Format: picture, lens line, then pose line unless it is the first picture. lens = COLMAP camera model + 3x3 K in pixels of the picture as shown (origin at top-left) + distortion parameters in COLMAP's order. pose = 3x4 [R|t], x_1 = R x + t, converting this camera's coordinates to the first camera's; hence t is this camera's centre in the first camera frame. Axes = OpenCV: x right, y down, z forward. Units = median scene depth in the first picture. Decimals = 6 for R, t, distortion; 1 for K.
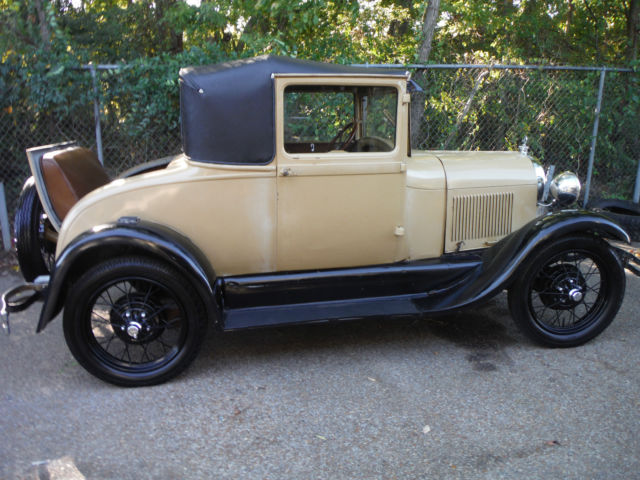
lens RADIAL K [[539.2, 0, 321.4], [0, 539.2, 241.0], [0, 0, 1]] dist [-0.054401, 0.012953]
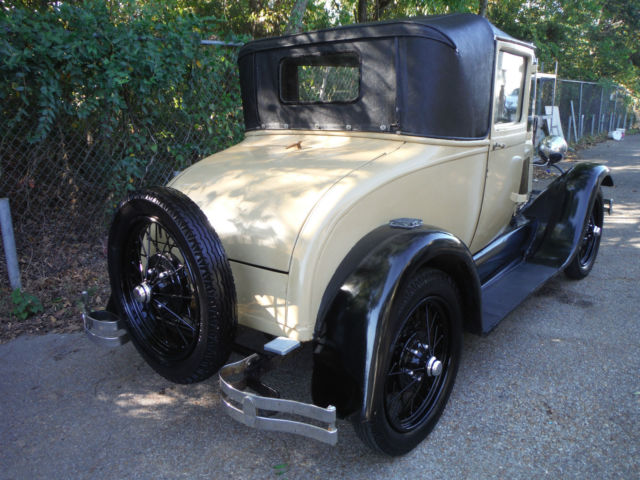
lens RADIAL K [[539.2, 0, 321.4], [0, 539.2, 241.0], [0, 0, 1]] dist [-0.054401, 0.012953]
pose [[0.746639, -0.179176, 0.640645, -0.854647], [0.179226, 0.981614, 0.065660, -0.077978], [-0.640631, 0.065795, 0.765025, 0.483496]]
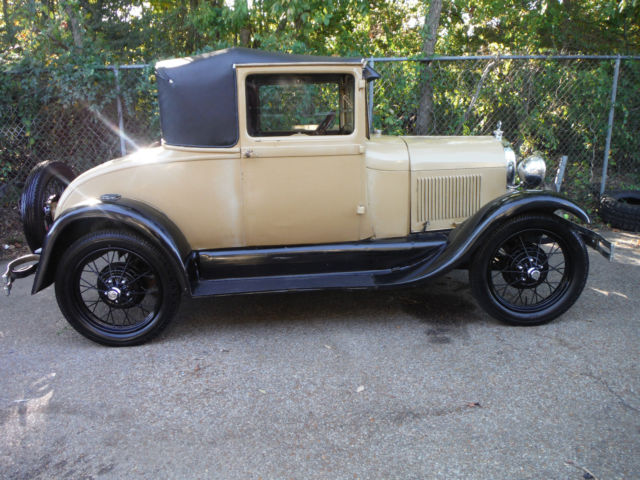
lens RADIAL K [[539.2, 0, 321.4], [0, 539.2, 241.0], [0, 0, 1]] dist [-0.054401, 0.012953]
pose [[0.993707, 0.009888, -0.111578, 0.195497], [-0.010236, 0.999944, -0.002545, 0.048608], [0.111546, 0.003671, 0.993752, -0.068014]]
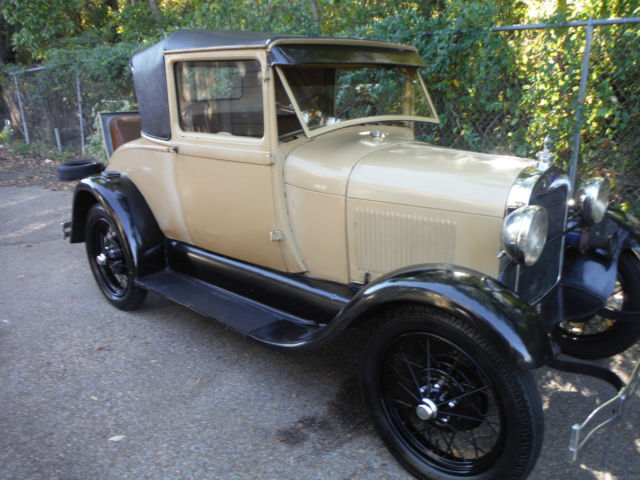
lens RADIAL K [[539.2, 0, 321.4], [0, 539.2, 241.0], [0, 0, 1]] dist [-0.054401, 0.012953]
pose [[0.610975, 0.237153, -0.755293, 0.854941], [-0.186335, 0.970350, 0.153947, -0.158319], [0.769408, 0.046680, 0.637050, 0.551589]]
